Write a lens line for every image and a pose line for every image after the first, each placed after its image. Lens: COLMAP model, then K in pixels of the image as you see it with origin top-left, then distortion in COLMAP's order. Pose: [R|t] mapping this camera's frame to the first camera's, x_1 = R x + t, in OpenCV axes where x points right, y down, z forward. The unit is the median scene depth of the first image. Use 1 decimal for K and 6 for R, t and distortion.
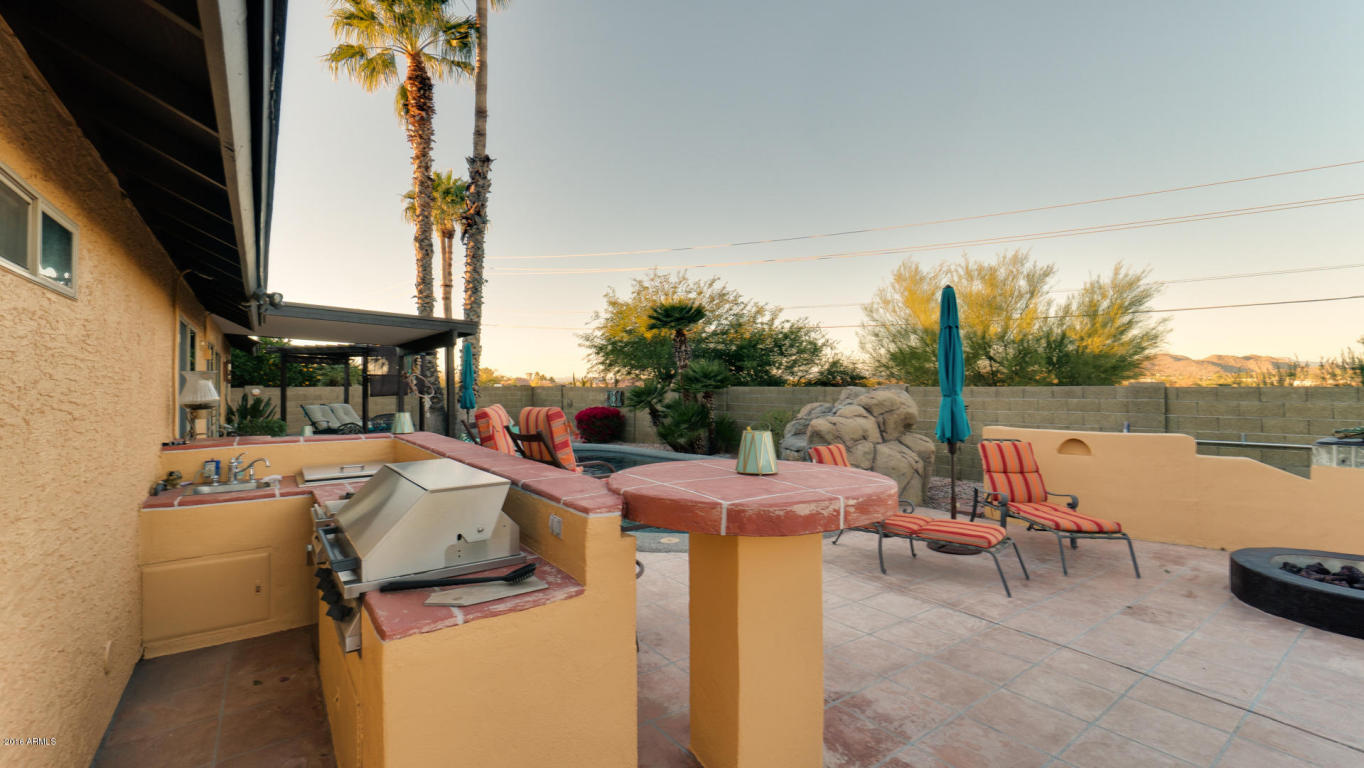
lens RADIAL K [[584.4, 0, 685.2], [0, 584.4, 375.9], [0, 0, 1]] dist [-0.007147, 0.001991]
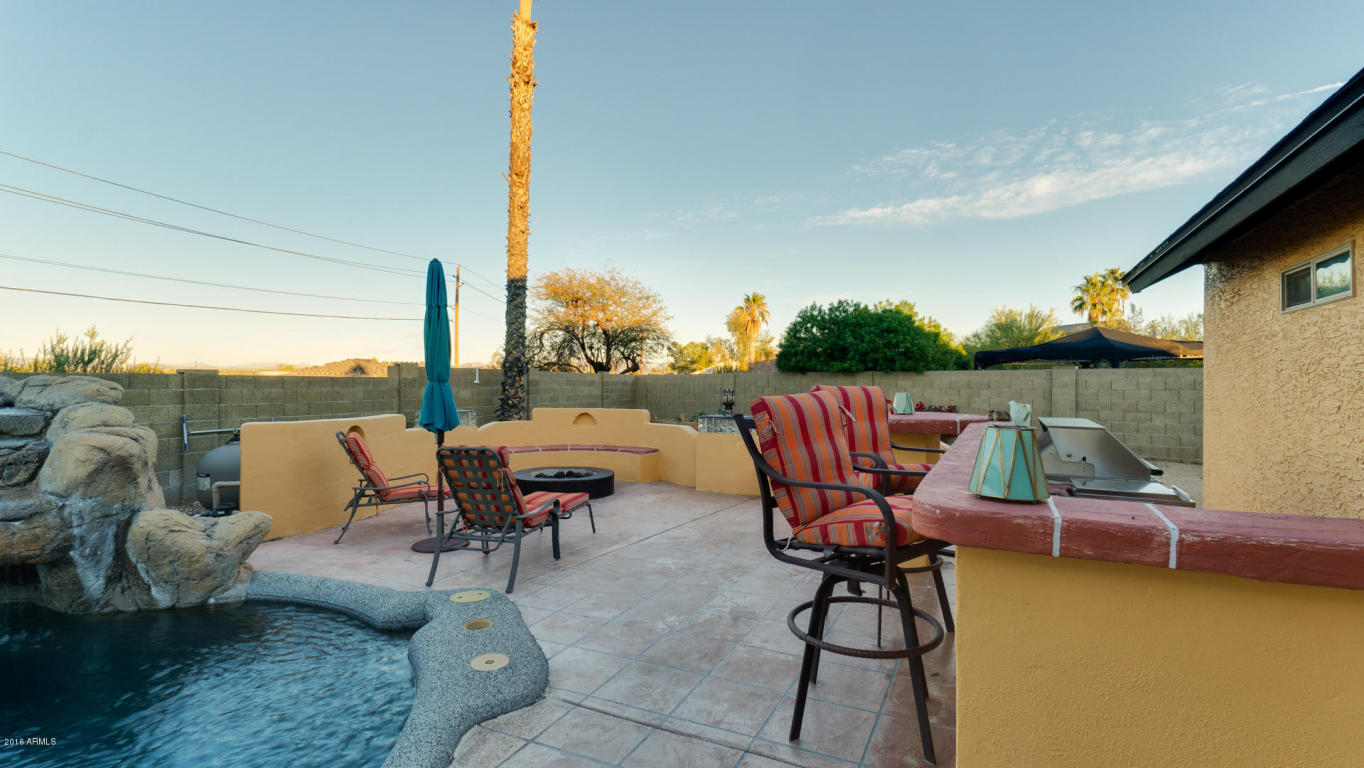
lens RADIAL K [[627.2, 0, 684.7], [0, 627.2, 381.9], [0, 0, 1]] dist [-0.003947, -0.000154]
pose [[-0.460875, 0.002712, 0.887461, -0.535270], [-0.018443, 0.999750, -0.012633, 0.036553], [-0.887274, -0.022190, -0.460710, 1.001746]]
